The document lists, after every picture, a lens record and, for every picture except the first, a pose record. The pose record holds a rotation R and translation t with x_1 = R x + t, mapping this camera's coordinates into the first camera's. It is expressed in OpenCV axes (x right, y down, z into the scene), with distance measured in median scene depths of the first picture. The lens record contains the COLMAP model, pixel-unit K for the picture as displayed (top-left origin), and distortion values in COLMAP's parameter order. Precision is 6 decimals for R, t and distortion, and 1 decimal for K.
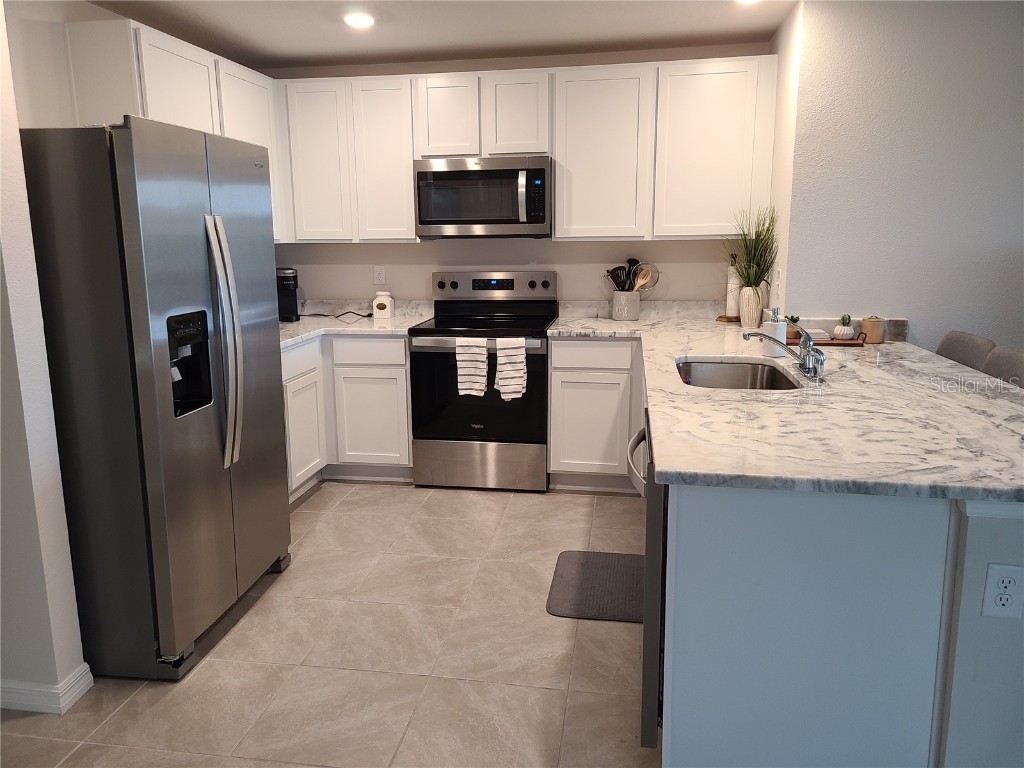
lens RADIAL K [[769.3, 0, 494.0], [0, 769.3, 374.4], [0, 0, 1]] dist [0.054513, -0.016942]
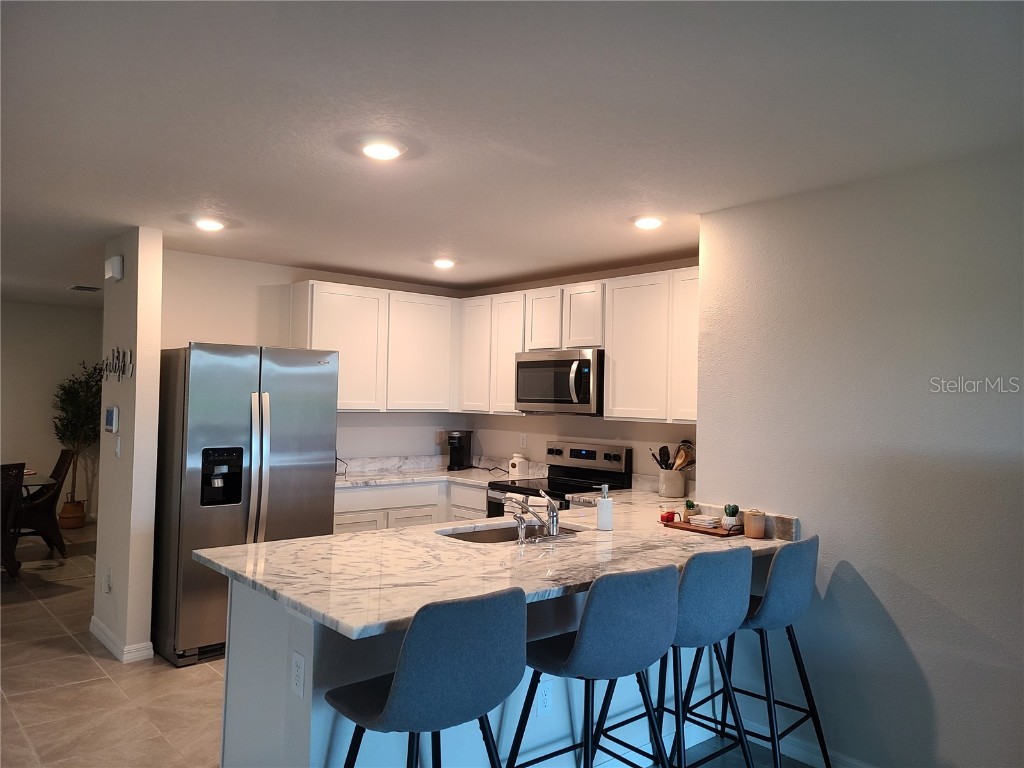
lens RADIAL K [[769.3, 0, 510.6], [0, 769.3, 382.1], [0, 0, 1]] dist [0.054513, -0.016942]
pose [[0.771721, 0.015607, -0.635770, 0.734931], [-0.148564, 0.976463, -0.156362, -0.028000], [0.618365, 0.215121, 0.755876, 0.031389]]
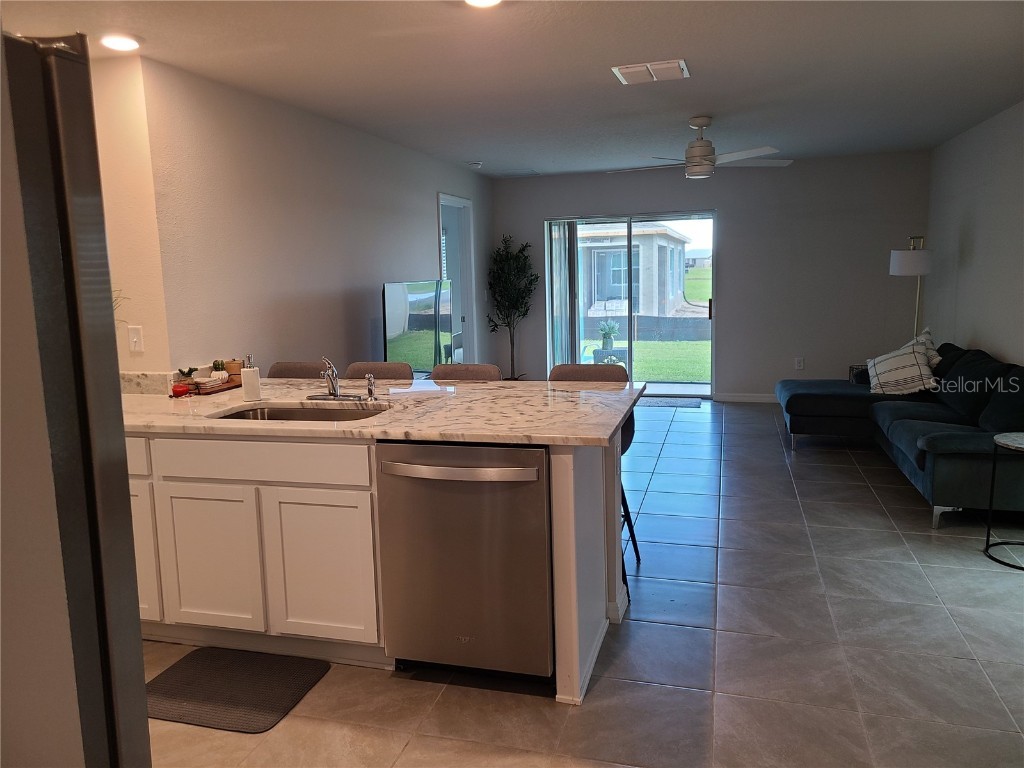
lens RADIAL K [[769.3, 0, 508.1], [0, 769.3, 378.1], [0, 0, 1]] dist [0.054513, -0.016942]
pose [[0.102661, -0.133847, 0.985670, -0.492433], [0.211613, 0.971162, 0.109837, -0.073244], [-0.971947, 0.197305, 0.128025, 0.398090]]
